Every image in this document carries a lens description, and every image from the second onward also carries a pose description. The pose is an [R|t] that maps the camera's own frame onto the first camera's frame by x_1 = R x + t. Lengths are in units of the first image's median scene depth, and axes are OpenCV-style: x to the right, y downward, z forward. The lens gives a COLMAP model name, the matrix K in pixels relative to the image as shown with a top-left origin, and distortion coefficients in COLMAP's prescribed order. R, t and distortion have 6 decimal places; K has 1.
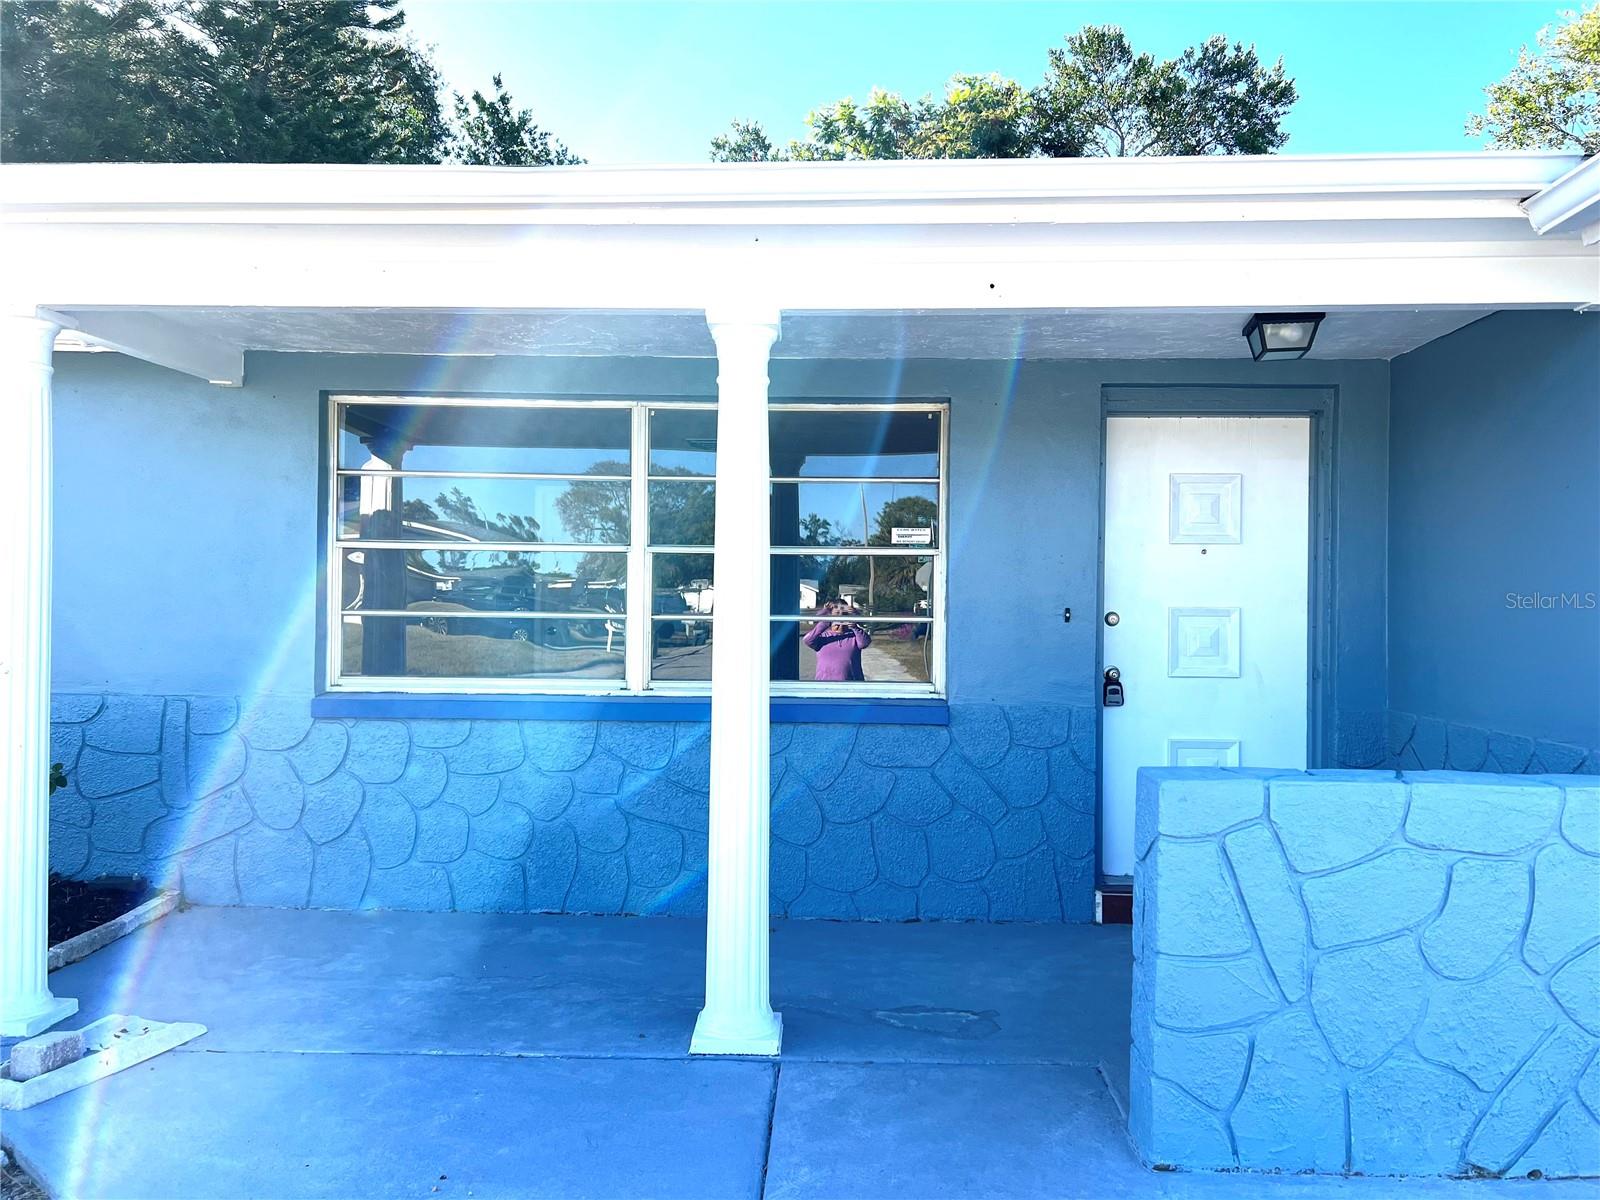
lens RADIAL K [[1206.6, 0, 819.3], [0, 1206.6, 588.3], [0, 0, 1]] dist [0.051604, -0.053502]
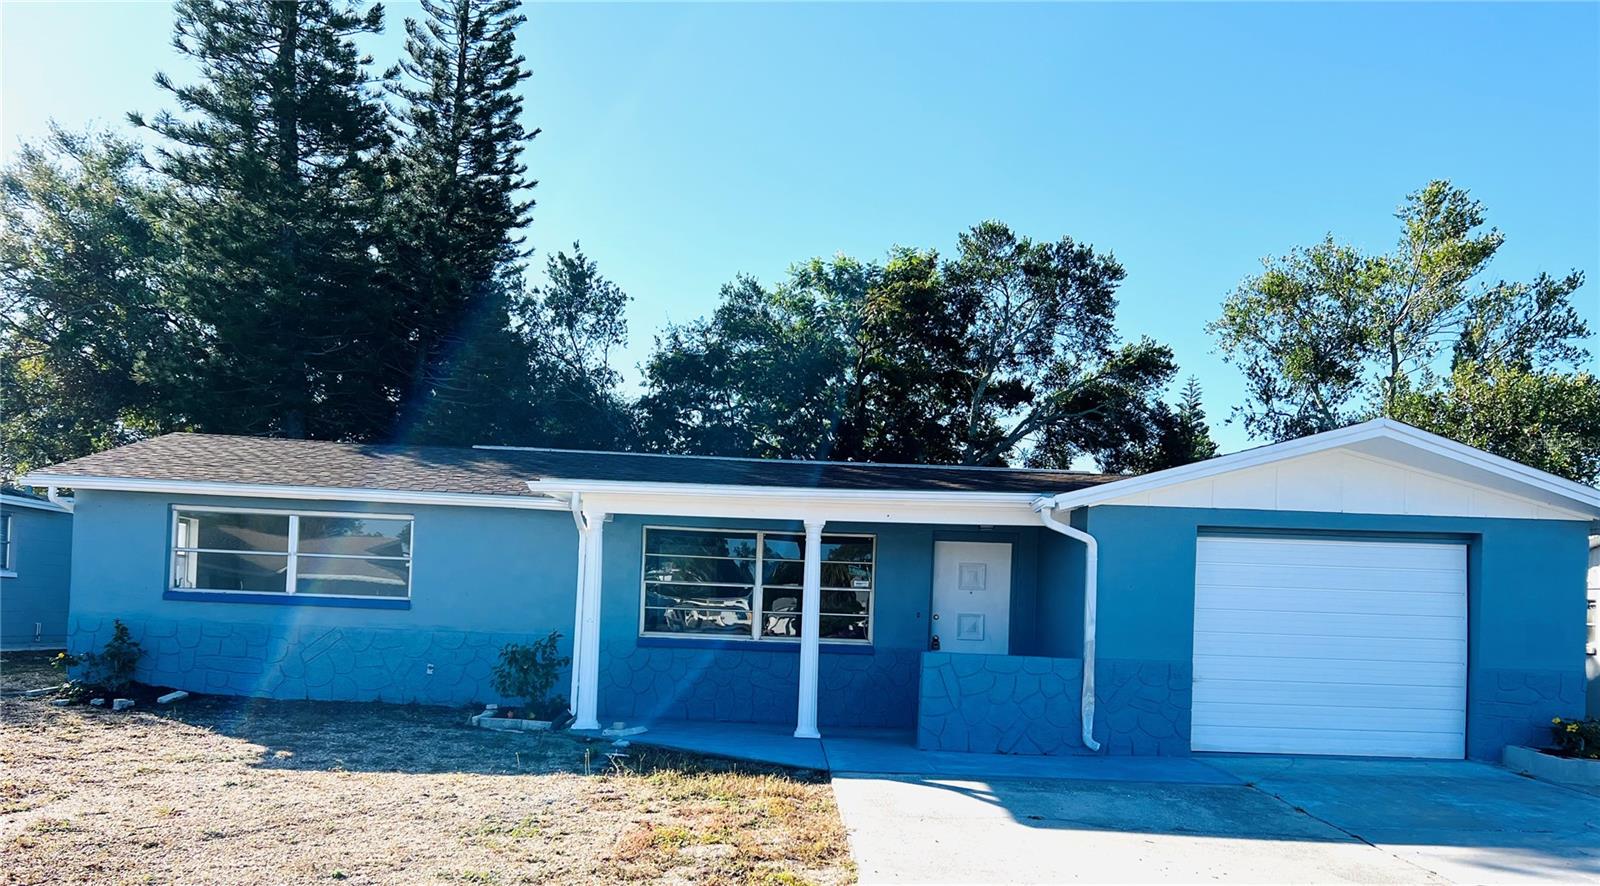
lens RADIAL K [[1210.9, 0, 800.3], [0, 1210.9, 587.7], [0, 0, 1]] dist [0.030787, -0.009723]
pose [[0.999091, 0.024207, 0.035086, -0.153447], [-0.023741, 0.999625, -0.013650, 0.004119], [-0.035403, 0.012804, 0.999291, -1.675851]]
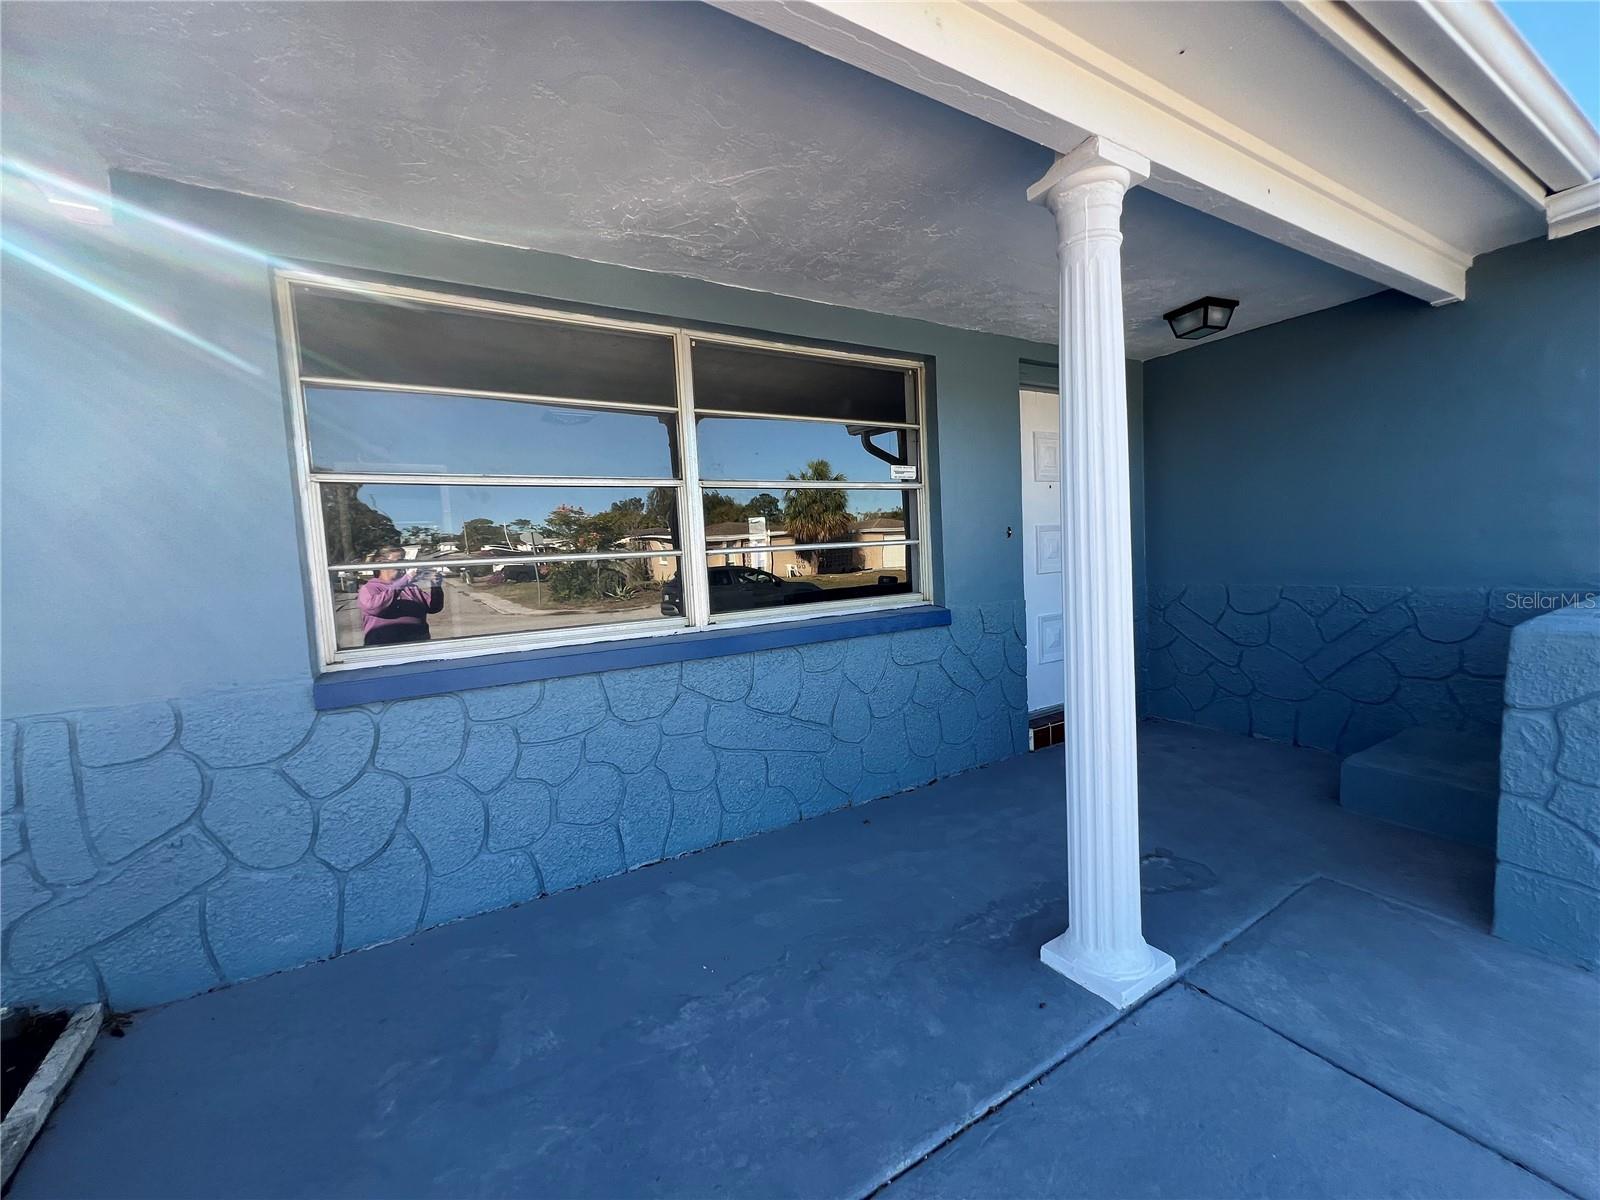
lens RADIAL K [[639.1, 0, 802.0], [0, 639.1, 603.5], [0, 0, 1]] dist [-0.000927, 0.000343]
pose [[0.847407, -0.096671, 0.522069, -0.361514], [0.054850, 0.993963, 0.095020, 0.020473], [-0.528103, -0.051885, 0.847594, 0.515266]]
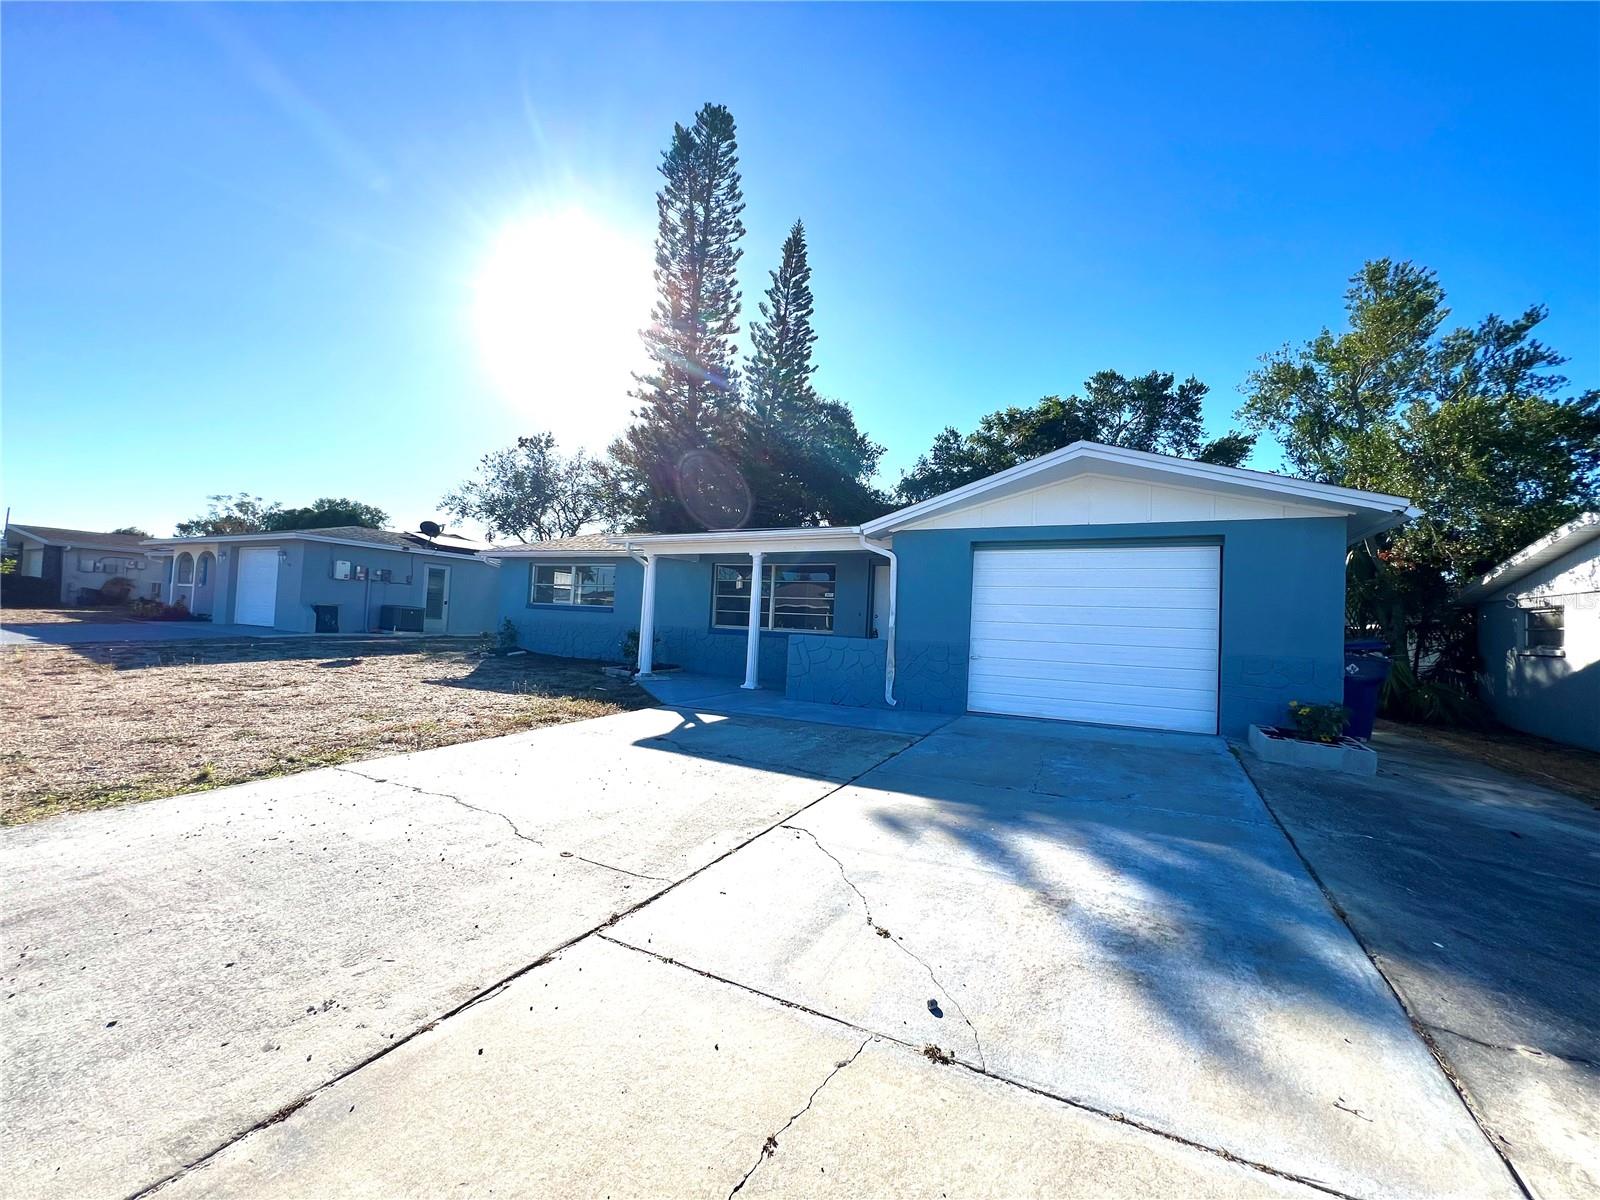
lens RADIAL K [[639.1, 0, 806.3], [0, 639.1, 593.0], [0, 0, 1]] dist [-0.000927, 0.000343]
pose [[0.896181, 0.006174, -0.443647, 1.002937], [-0.028315, 0.998661, -0.043301, 0.048889], [0.442785, 0.051367, 0.895155, -1.033283]]
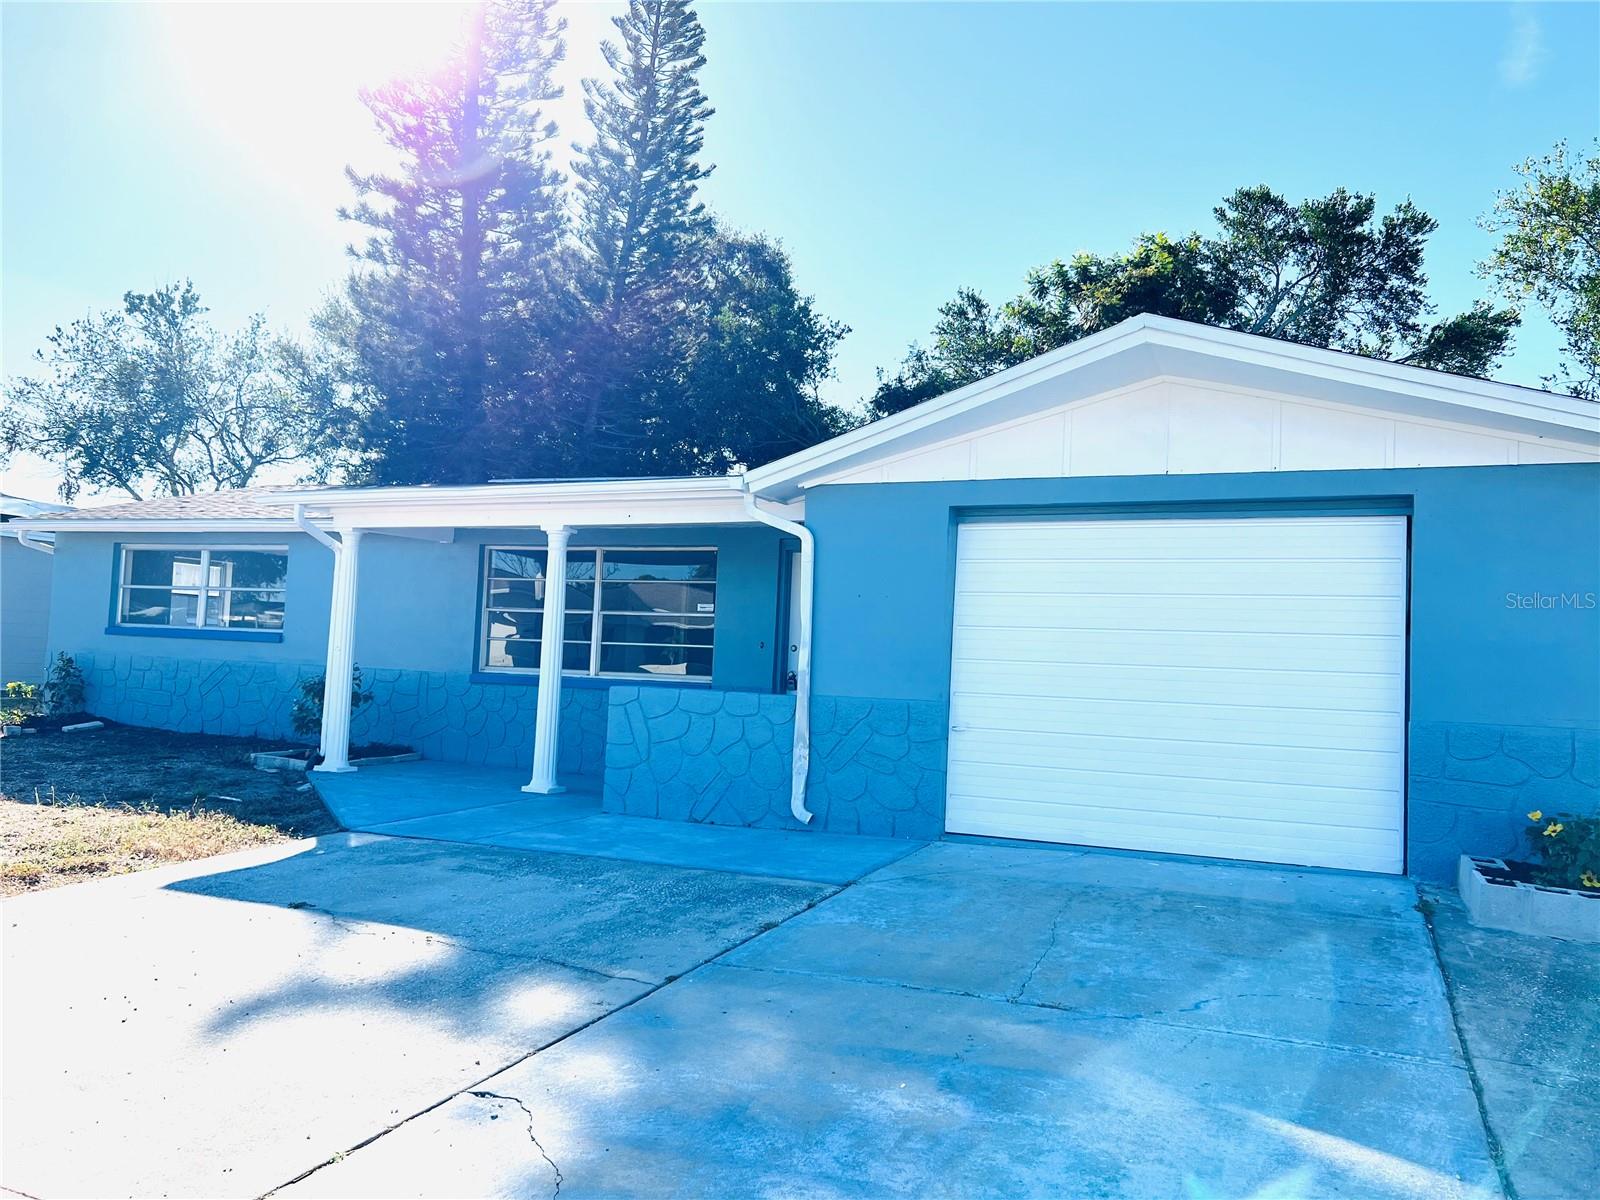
lens RADIAL K [[1206.6, 0, 810.2], [0, 1206.6, 589.0], [0, 0, 1]] dist [0.051604, -0.053502]
pose [[0.925462, 0.001430, -0.378838, 1.087206], [-0.023982, 0.998208, -0.054818, 0.038029], [0.378081, 0.059817, 0.923838, -0.942978]]
